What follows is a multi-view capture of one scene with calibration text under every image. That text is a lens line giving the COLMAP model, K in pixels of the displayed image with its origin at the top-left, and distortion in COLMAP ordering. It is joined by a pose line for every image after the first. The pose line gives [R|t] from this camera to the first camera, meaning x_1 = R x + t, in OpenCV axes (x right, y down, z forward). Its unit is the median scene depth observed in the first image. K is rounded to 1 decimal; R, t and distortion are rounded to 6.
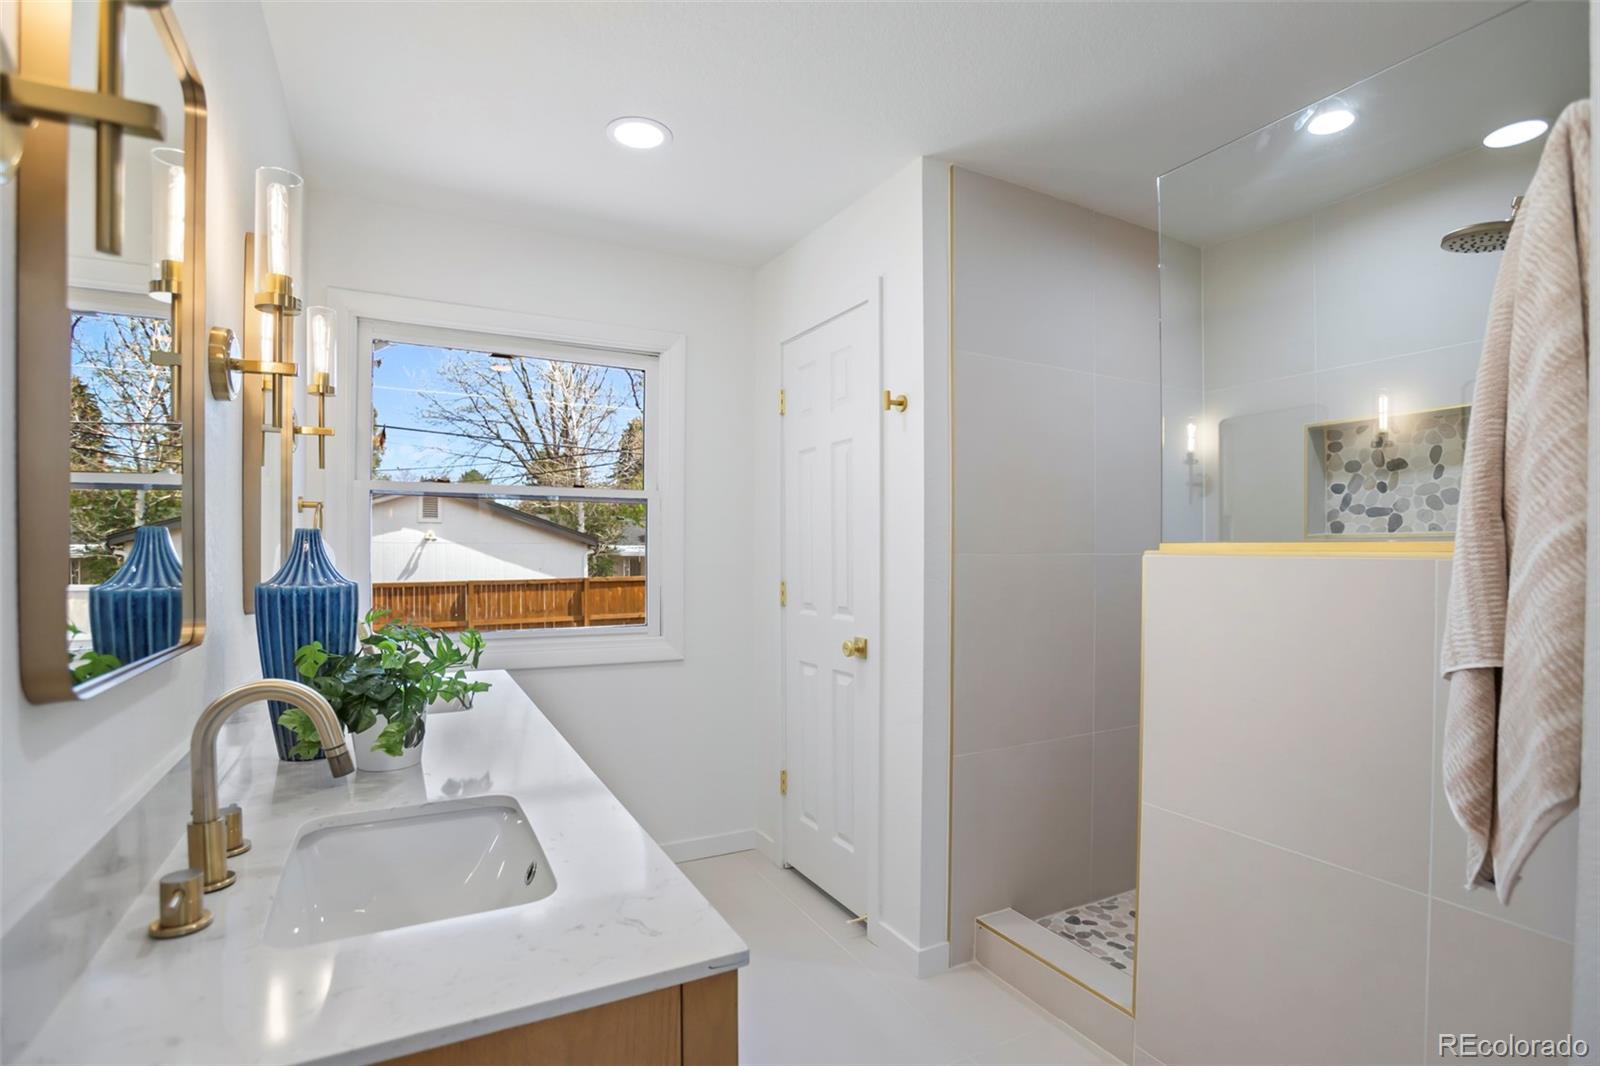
lens RADIAL K [[758.0, 0, 809.4], [0, 758.0, 550.2], [0, 0, 1]] dist [-0.083700, 0.029255]
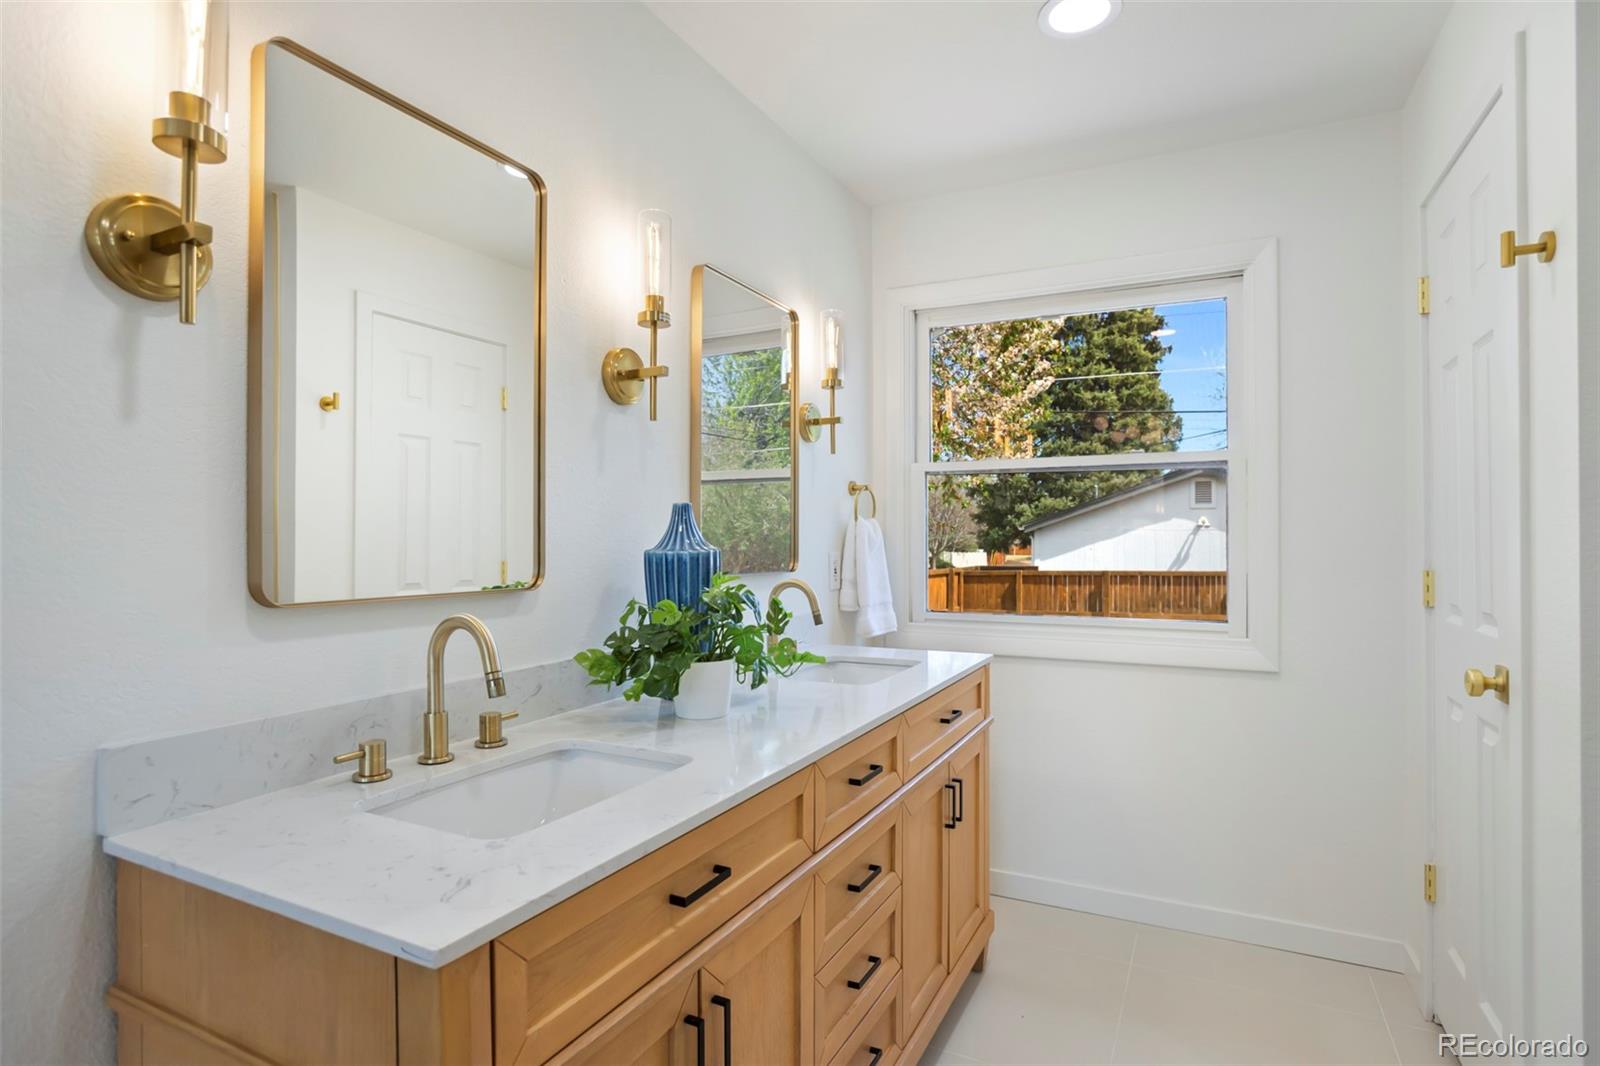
lens RADIAL K [[799.0, 0, 831.8], [0, 799.0, 527.4], [0, 0, 1]] dist [-0.015727, 0.000600]
pose [[0.588083, -0.015434, -0.808653, 0.235805], [0.003486, 0.999857, -0.016548, 0.015151], [0.808793, 0.006912, 0.588053, 0.206123]]
